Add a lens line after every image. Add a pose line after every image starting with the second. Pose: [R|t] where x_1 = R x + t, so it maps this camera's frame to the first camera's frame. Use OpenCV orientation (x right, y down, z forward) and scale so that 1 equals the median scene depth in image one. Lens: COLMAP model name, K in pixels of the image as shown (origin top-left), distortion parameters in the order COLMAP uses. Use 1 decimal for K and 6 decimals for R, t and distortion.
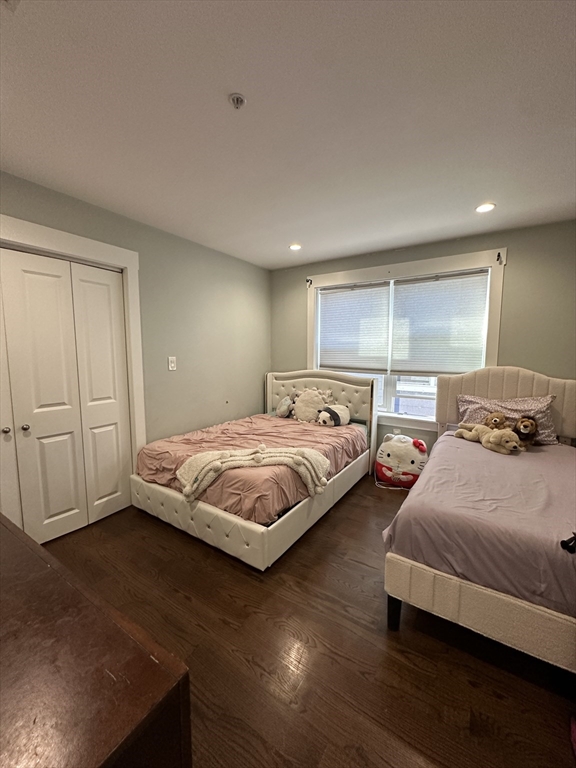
lens RADIAL K [[307.1, 0, 288.2], [0, 307.1, 383.0], [0, 0, 1]] dist [-0.001396, 0.000530]
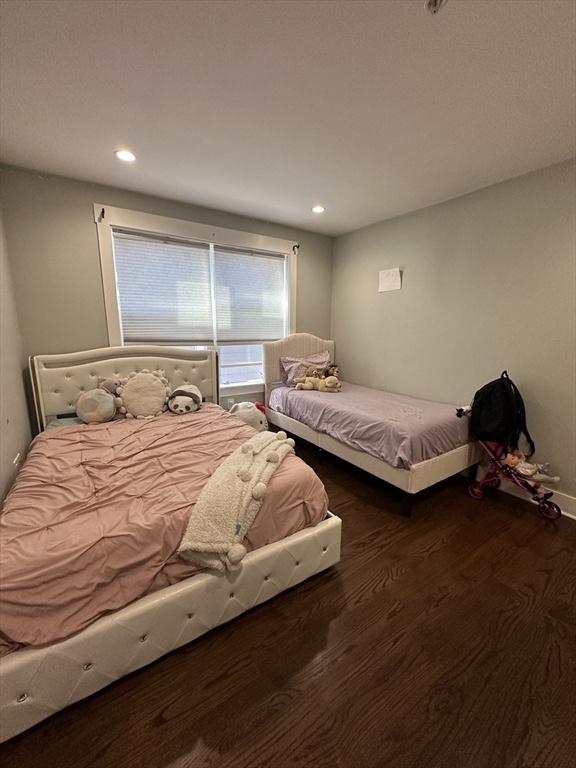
lens RADIAL K [[307.1, 0, 288.2], [0, 307.1, 383.0], [0, 0, 1]] dist [-0.001396, 0.000530]
pose [[0.397605, -0.168977, 0.901863, -0.515544], [0.088225, 0.985383, 0.145730, -0.034229], [-0.913305, 0.021623, 0.406701, 0.442563]]
